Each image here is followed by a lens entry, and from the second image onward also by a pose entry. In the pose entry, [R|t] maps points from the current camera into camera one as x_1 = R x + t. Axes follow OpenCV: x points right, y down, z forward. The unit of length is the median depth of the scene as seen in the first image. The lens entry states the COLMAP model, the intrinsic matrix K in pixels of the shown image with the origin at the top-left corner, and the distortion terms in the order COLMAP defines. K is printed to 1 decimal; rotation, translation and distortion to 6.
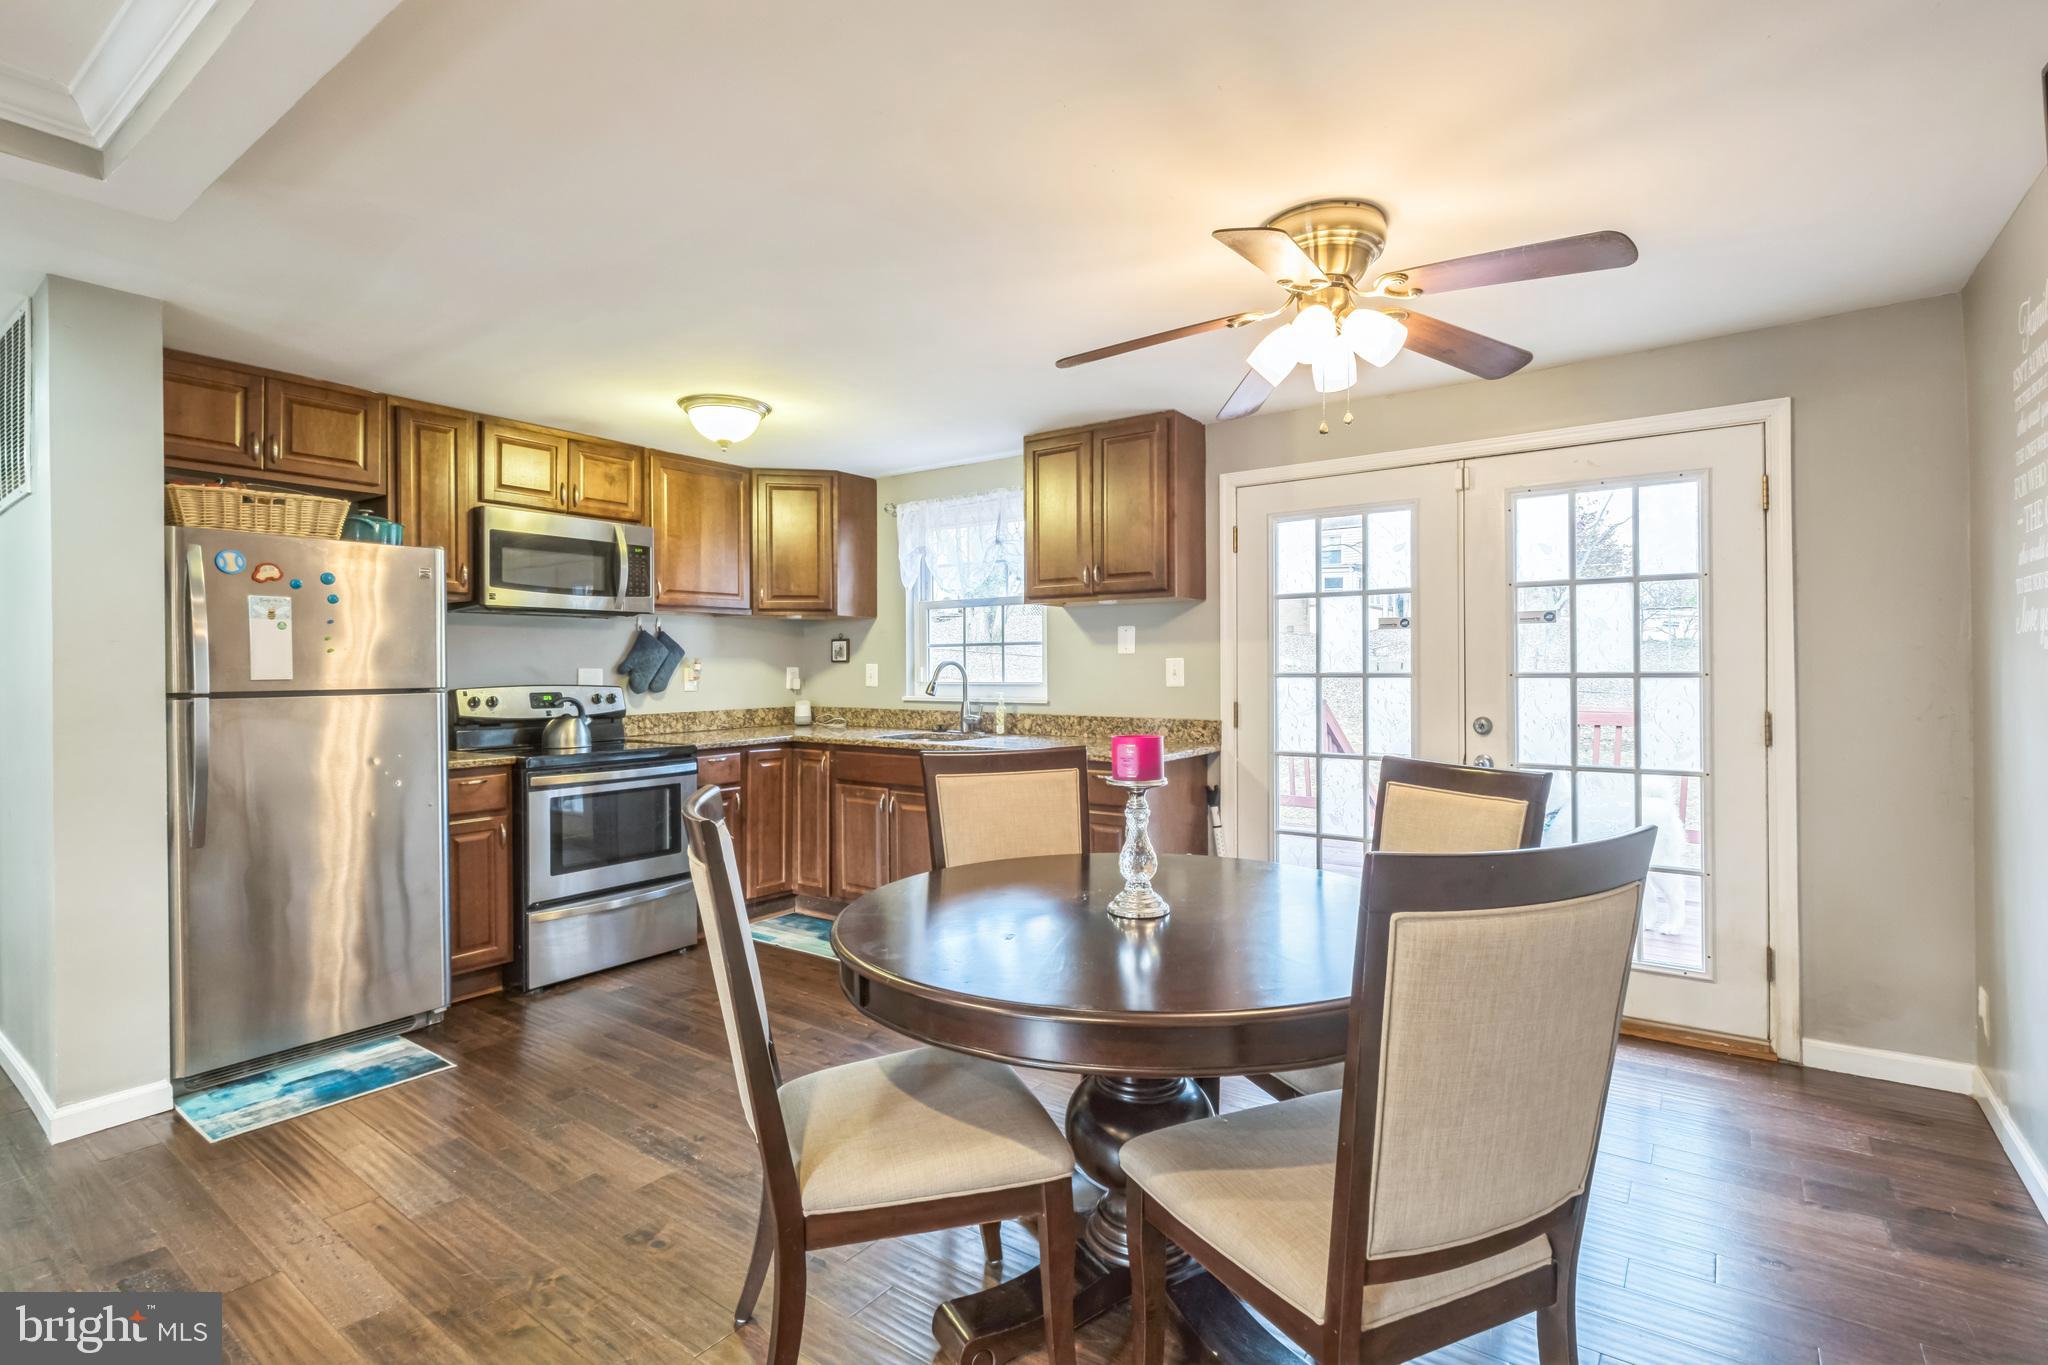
lens RADIAL K [[949.5, 0, 1023.8], [0, 949.5, 670.4], [0, 0, 1]] dist [-0.002524, -0.001495]
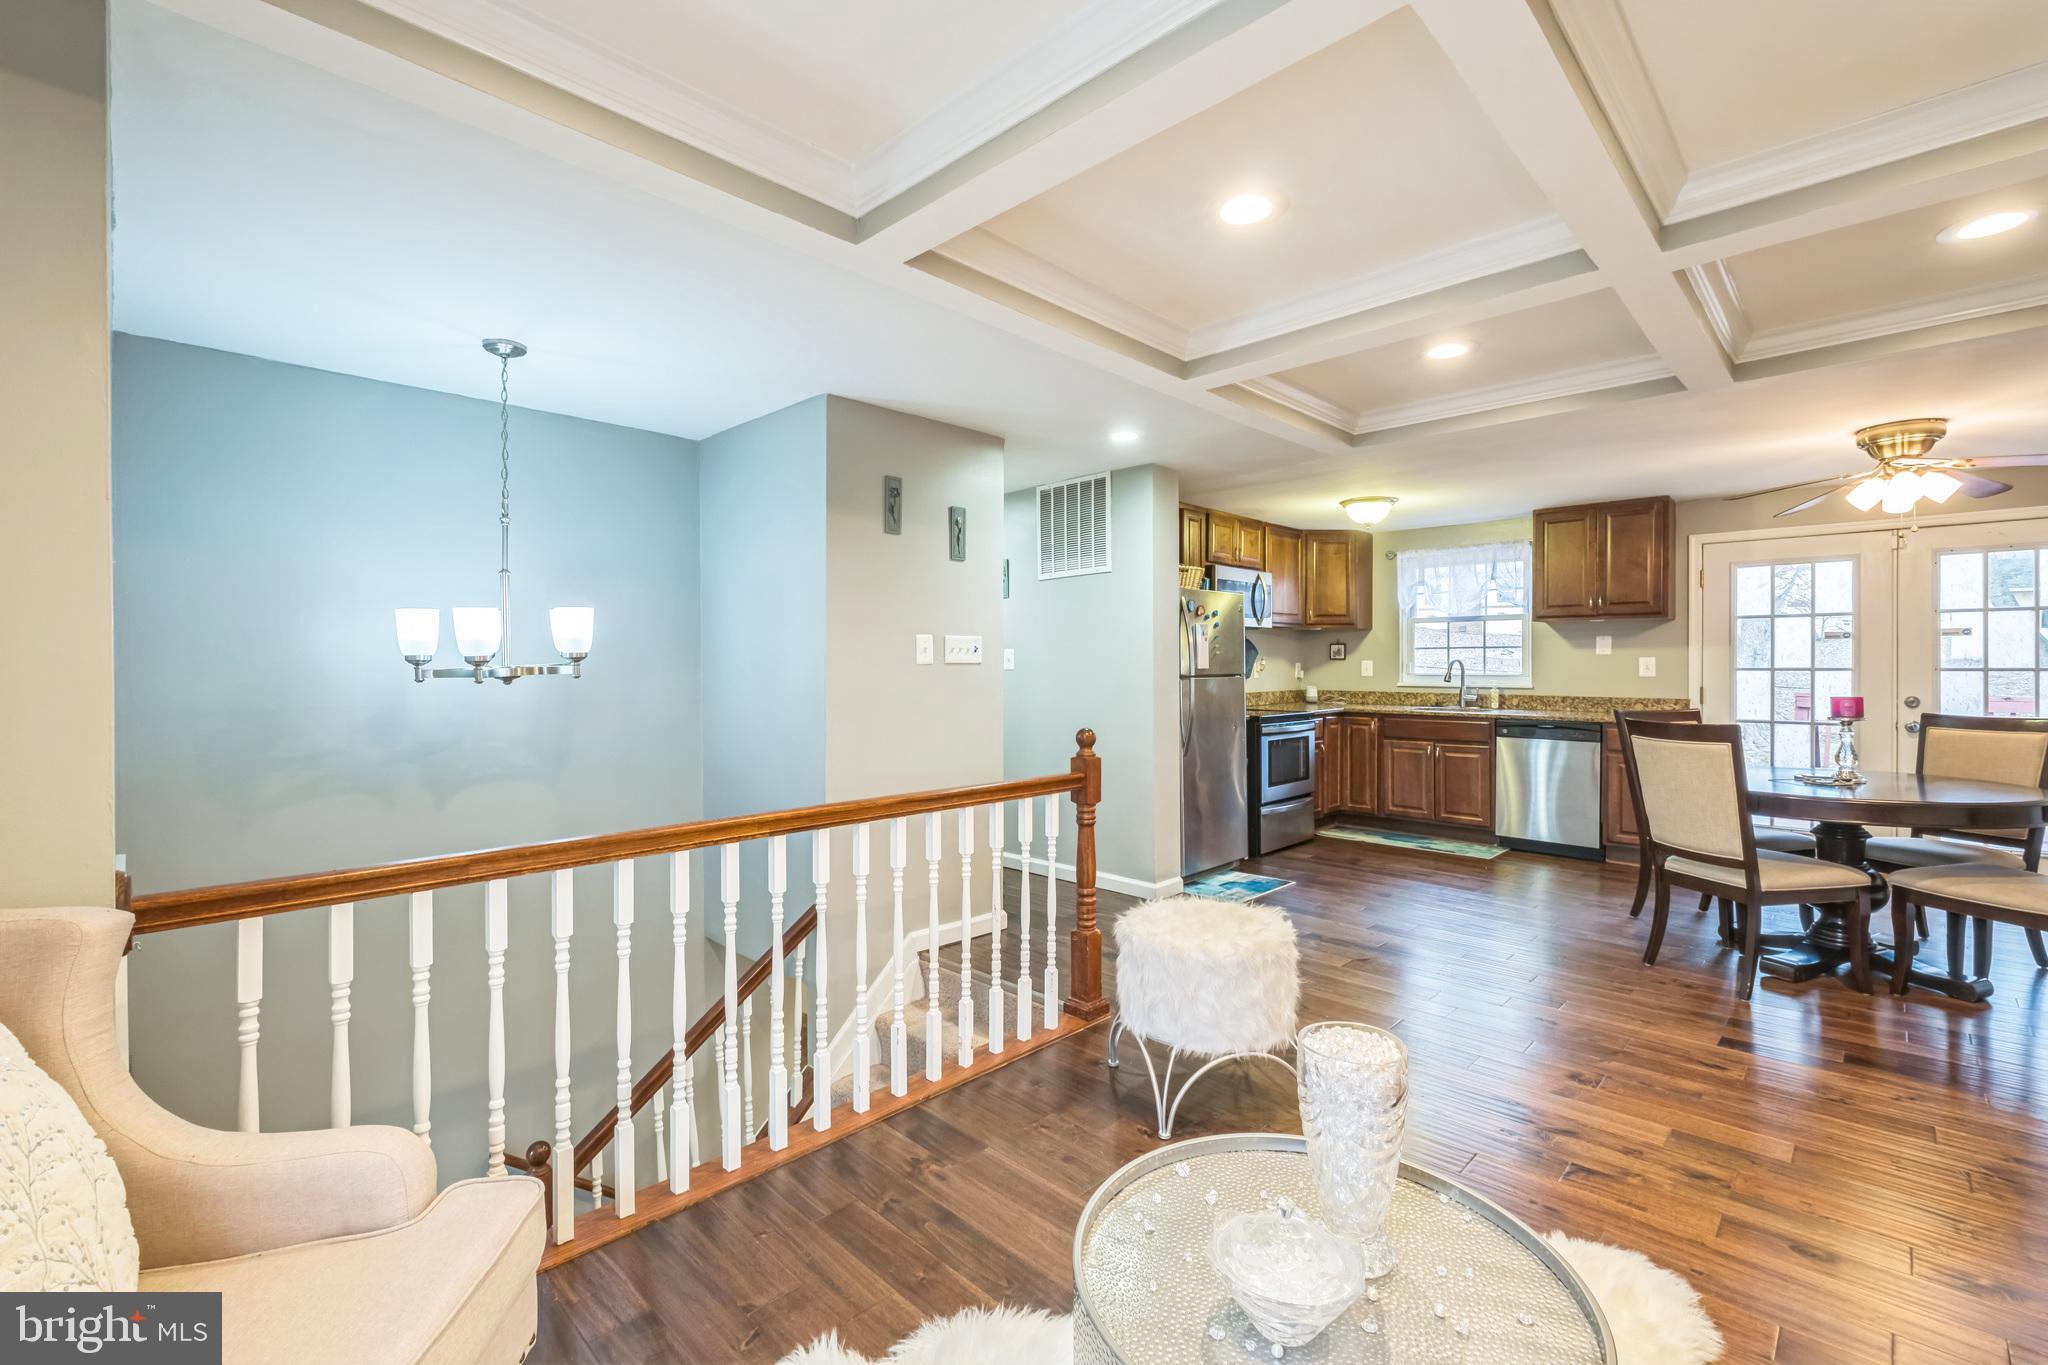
lens RADIAL K [[883.0, 0, 1019.2], [0, 883.0, 666.9], [0, 0, 1]] dist [0.003584, -0.004113]
pose [[0.989078, 0.004046, -0.147337, -0.621956], [-0.003944, 0.999992, 0.000990, 0.004208], [0.147339, -0.000398, 0.989086, -0.531434]]
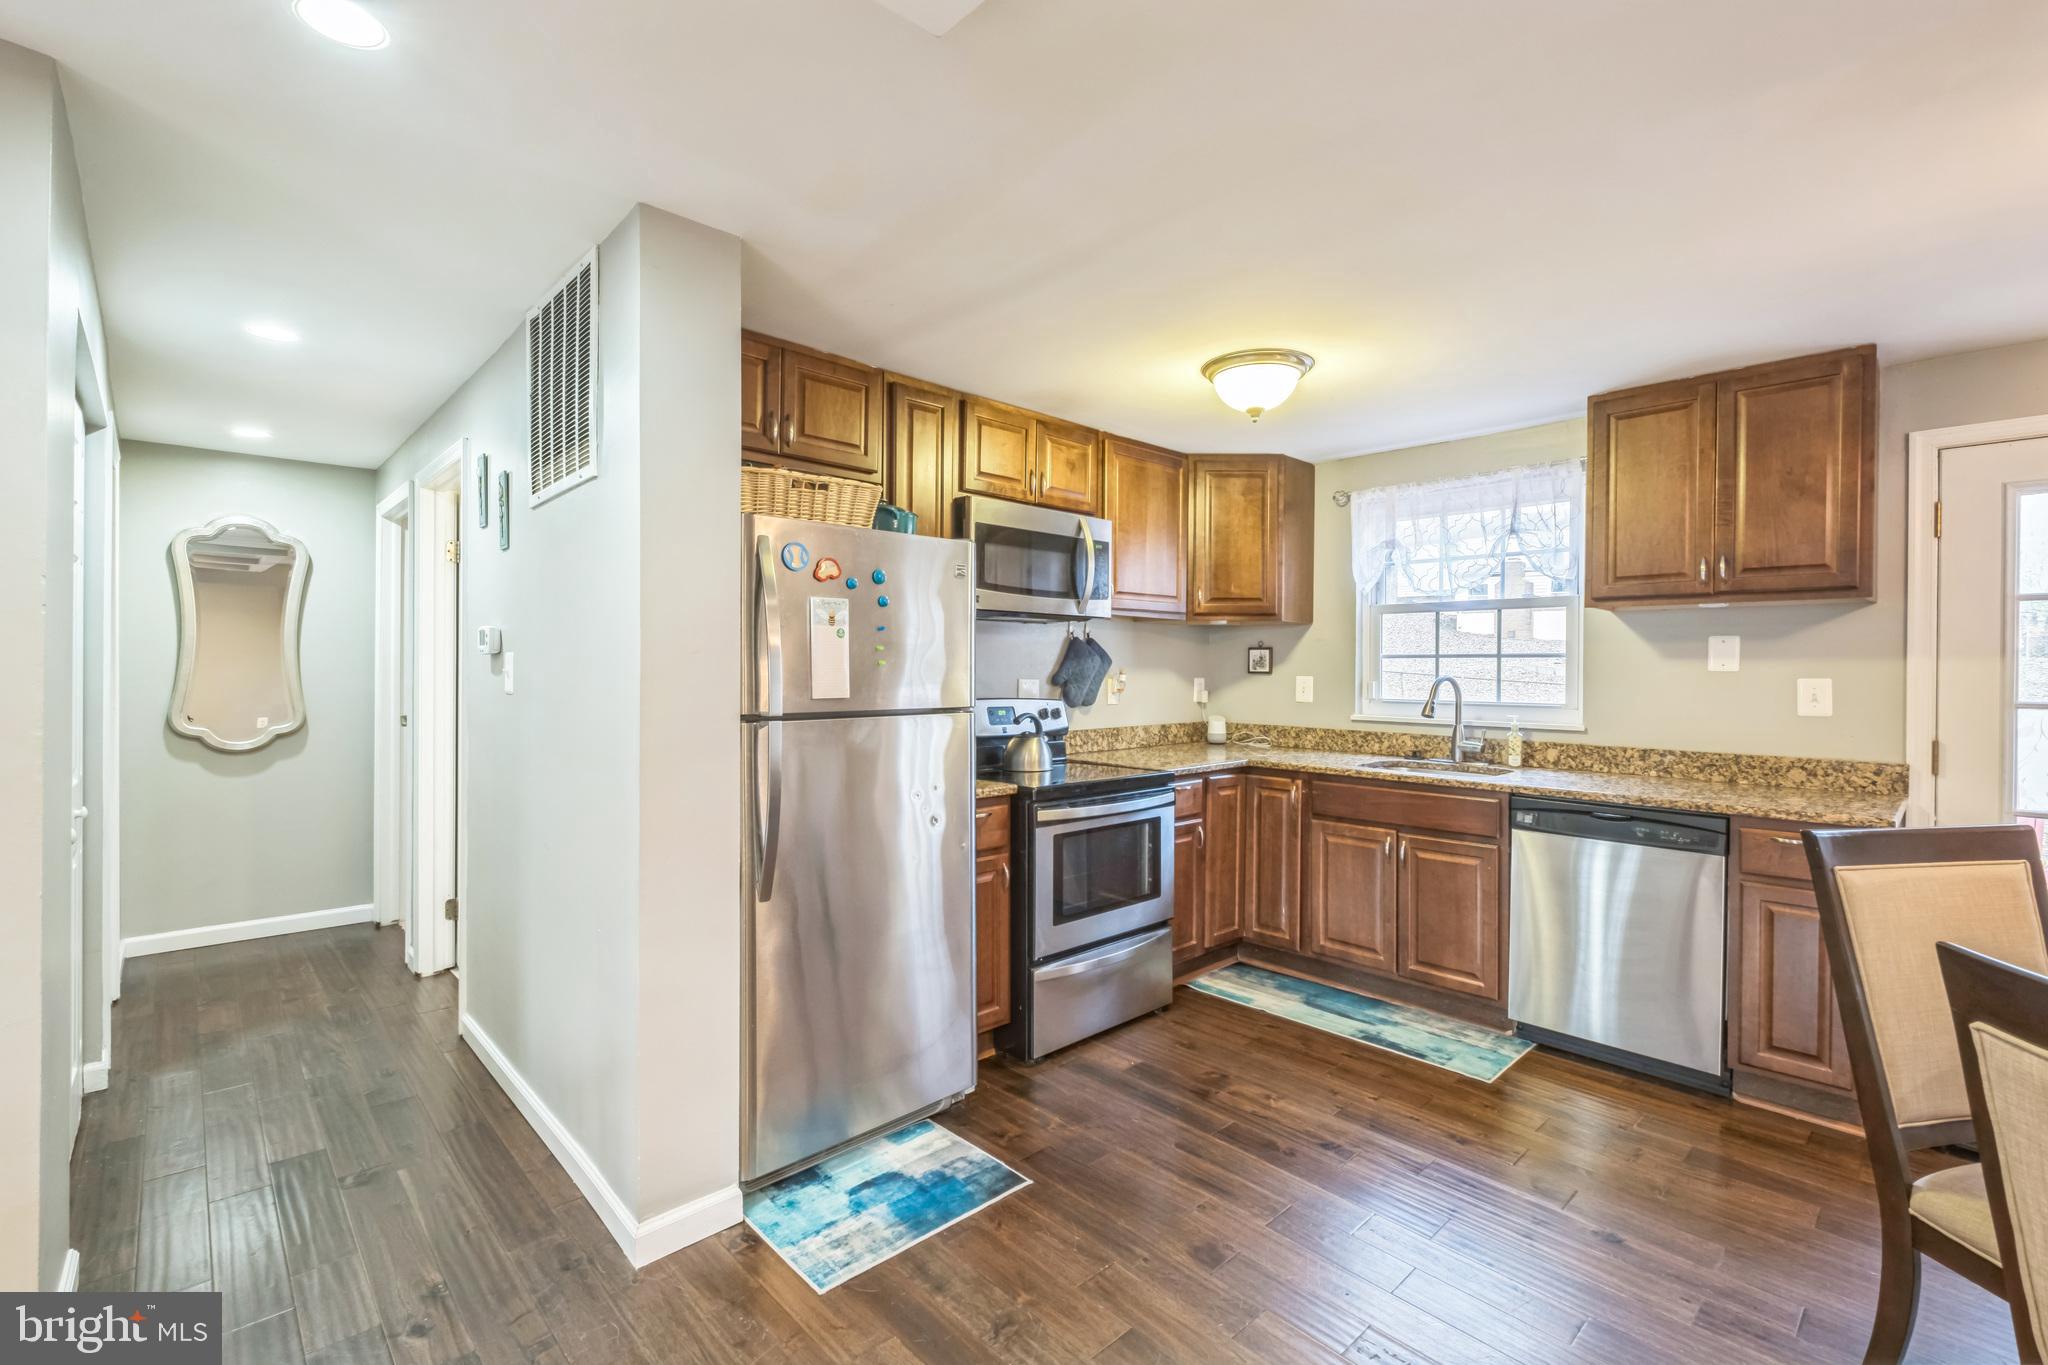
lens RADIAL K [[897.6, 0, 1021.0], [0, 897.6, 670.8], [0, 0, 1]] dist [0.002879, -0.005295]
pose [[0.982281, 0.012960, -0.186963, -0.334288], [-0.013006, 0.999915, 0.000983, -0.011922], [0.186960, 0.001466, 0.982366, 0.177307]]
